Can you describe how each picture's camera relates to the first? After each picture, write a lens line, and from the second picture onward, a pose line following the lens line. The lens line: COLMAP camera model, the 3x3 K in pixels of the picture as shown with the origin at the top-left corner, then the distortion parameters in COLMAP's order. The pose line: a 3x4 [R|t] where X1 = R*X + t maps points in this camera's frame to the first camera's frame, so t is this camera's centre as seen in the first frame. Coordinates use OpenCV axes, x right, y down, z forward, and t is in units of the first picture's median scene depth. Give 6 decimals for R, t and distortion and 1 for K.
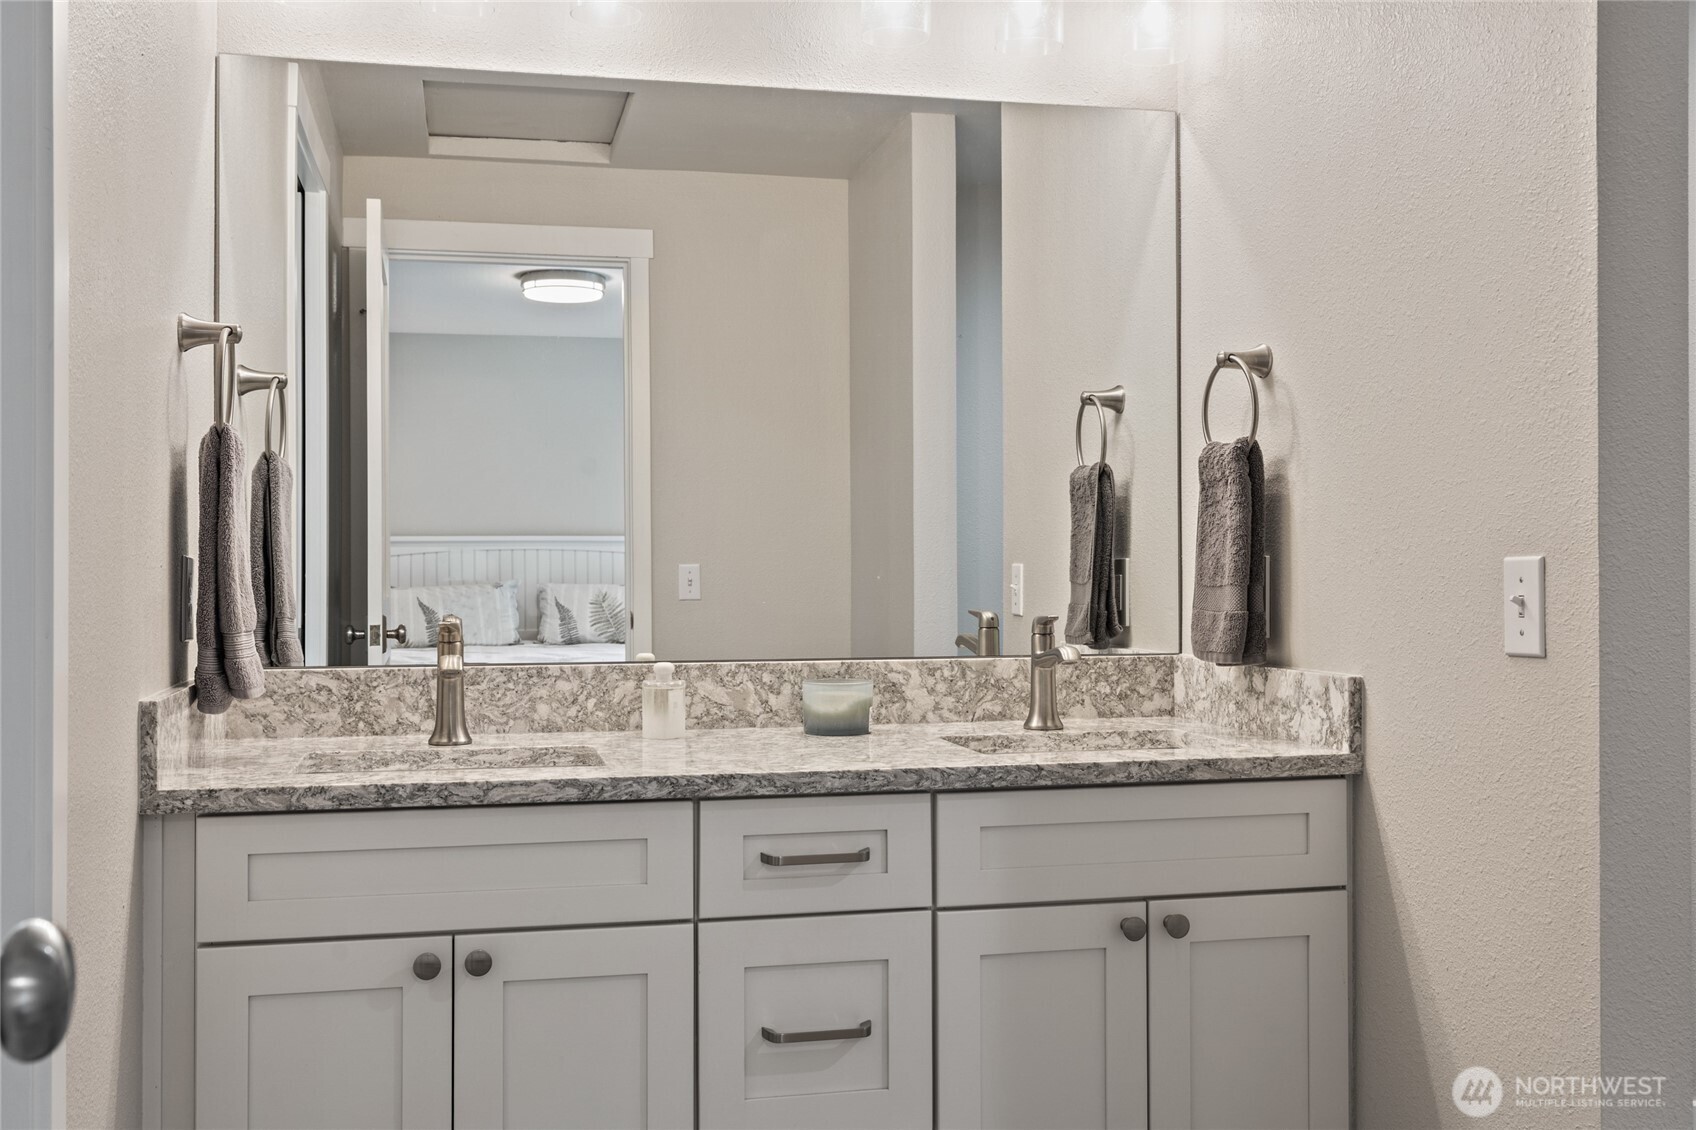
lens RADIAL K [[1661.7, 0, 848.0], [0, 1661.7, 565.0], [0, 0, 1]] dist [-0.005494, -0.002135]
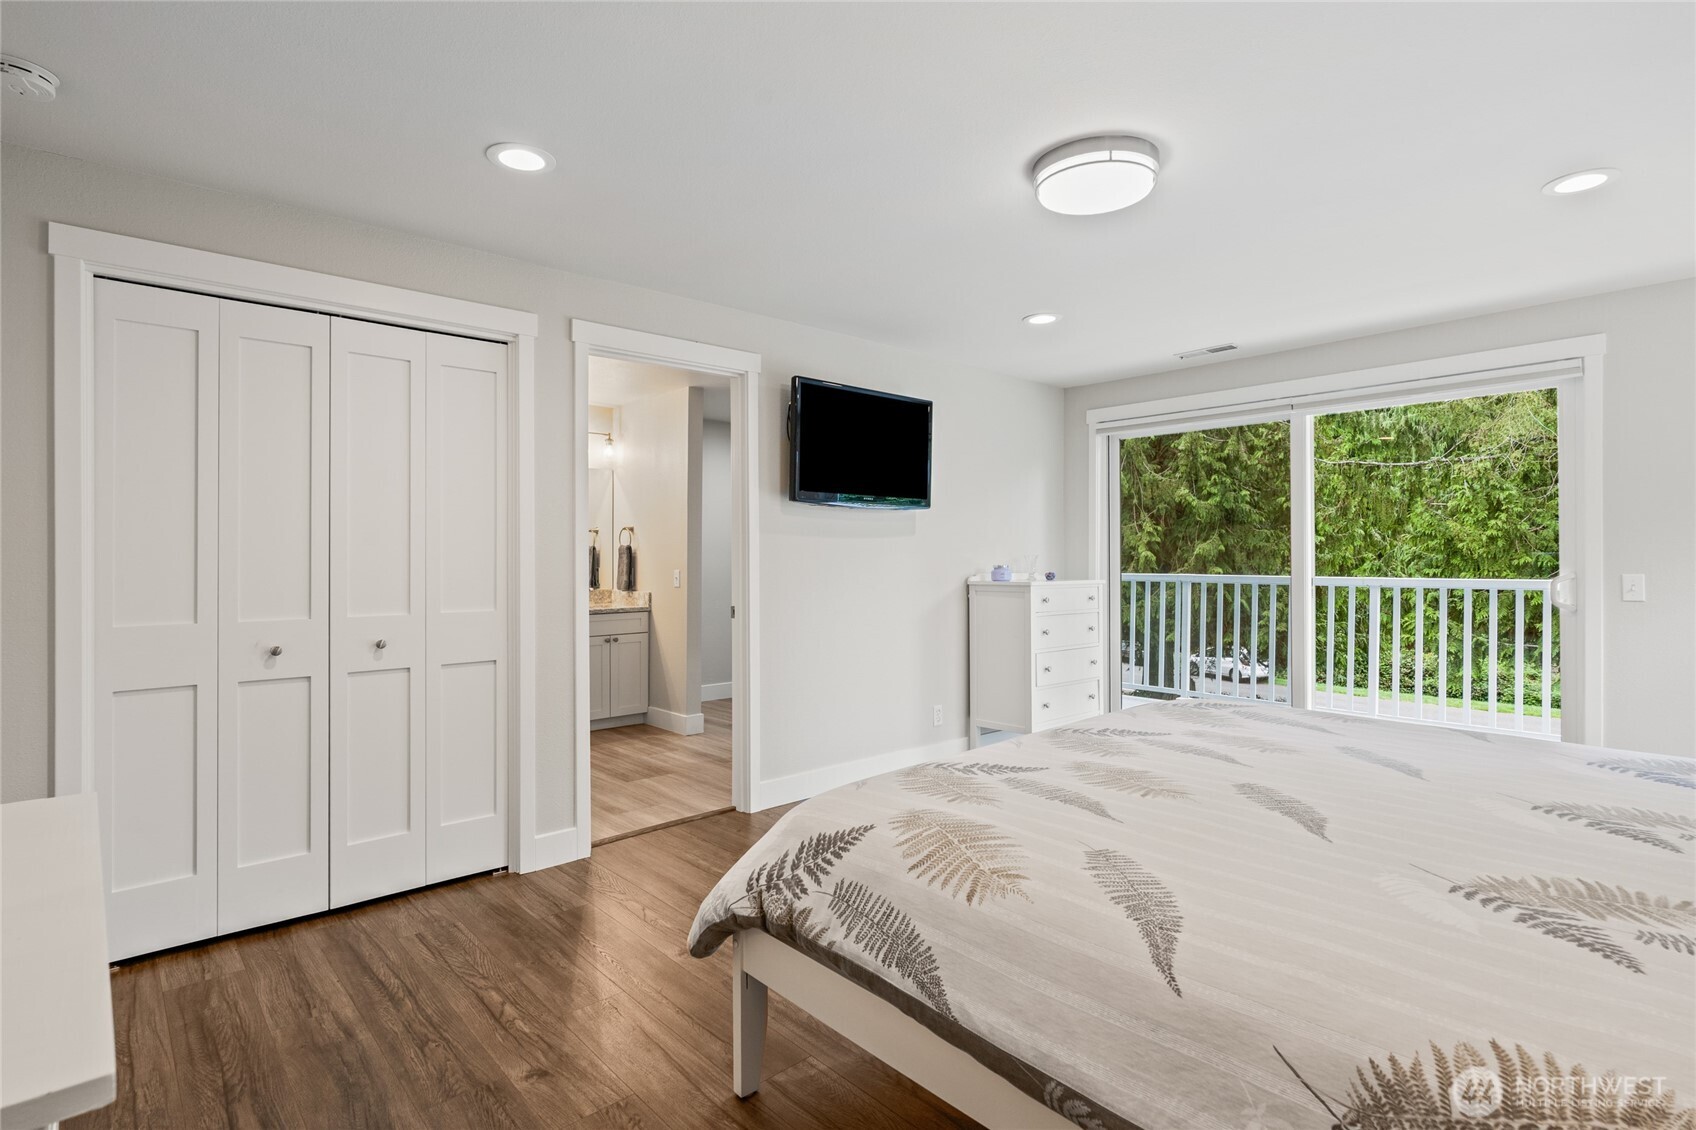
lens RADIAL K [[837.7, 0, 848.0], [0, 837.7, 565.0], [0, 0, 1]] dist [-0.000486, -0.000385]
pose [[0.870912, 0.001940, 0.491434, -0.413746], [-0.006919, 0.999941, 0.008315, -0.041494], [-0.491389, -0.010642, 0.870875, -1.482941]]
